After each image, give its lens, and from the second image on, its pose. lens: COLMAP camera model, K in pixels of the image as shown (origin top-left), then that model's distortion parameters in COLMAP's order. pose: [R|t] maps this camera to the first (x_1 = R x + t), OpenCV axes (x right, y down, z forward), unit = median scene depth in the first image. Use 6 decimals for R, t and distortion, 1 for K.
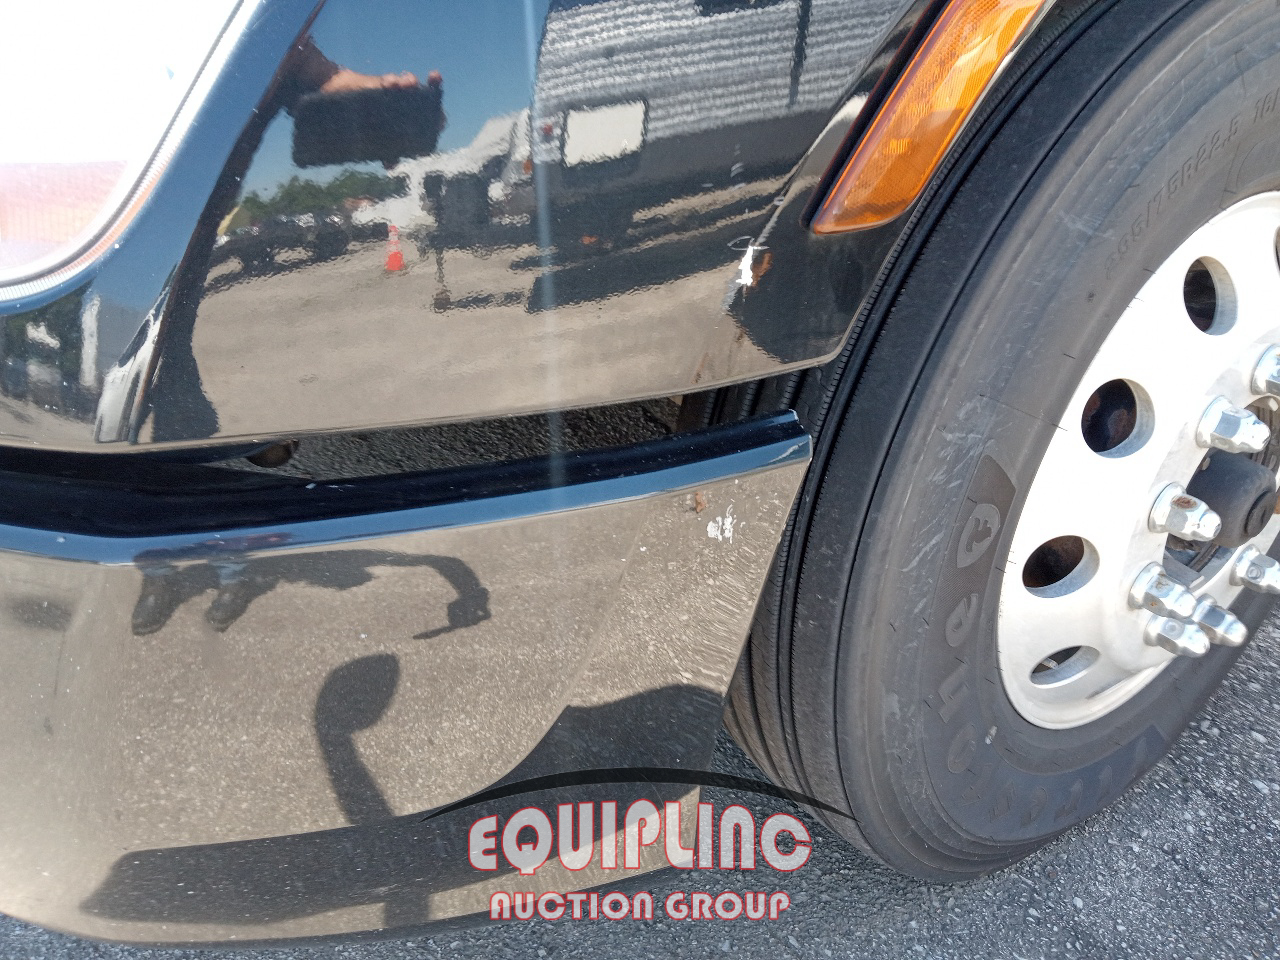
lens RADIAL K [[1047.1, 0, 641.2], [0, 1047.1, 460.7], [0, 0, 1]] dist [0.005679, -0.021869]
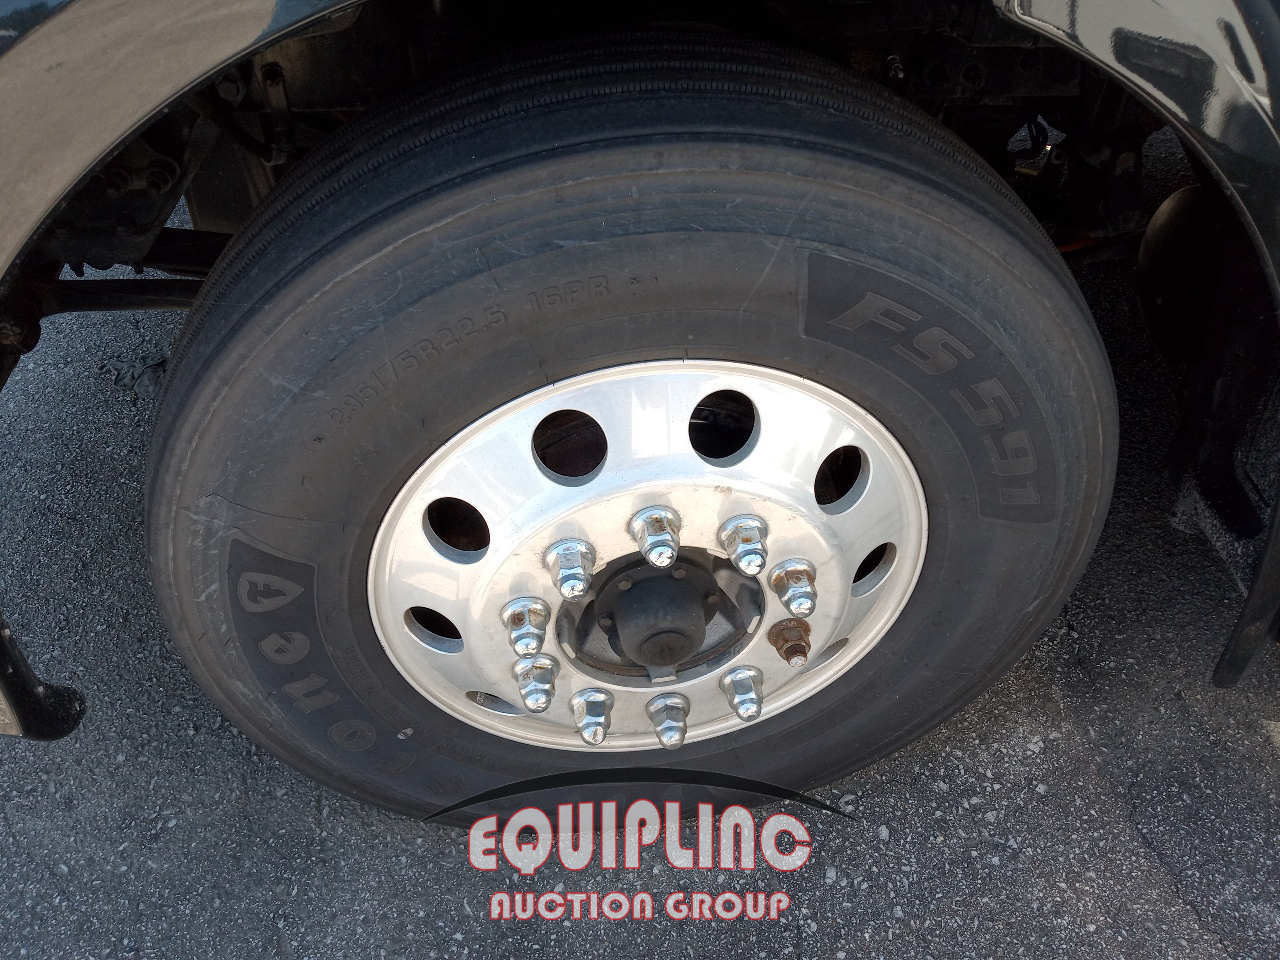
lens RADIAL K [[1047.1, 0, 641.2], [0, 1047.1, 460.7], [0, 0, 1]] dist [0.005679, -0.021869]
pose [[0.885096, 0.303593, -0.352755, 1.124692], [-0.213710, 0.938432, 0.271428, -0.507440], [0.413441, -0.164852, 0.895483, 0.139190]]
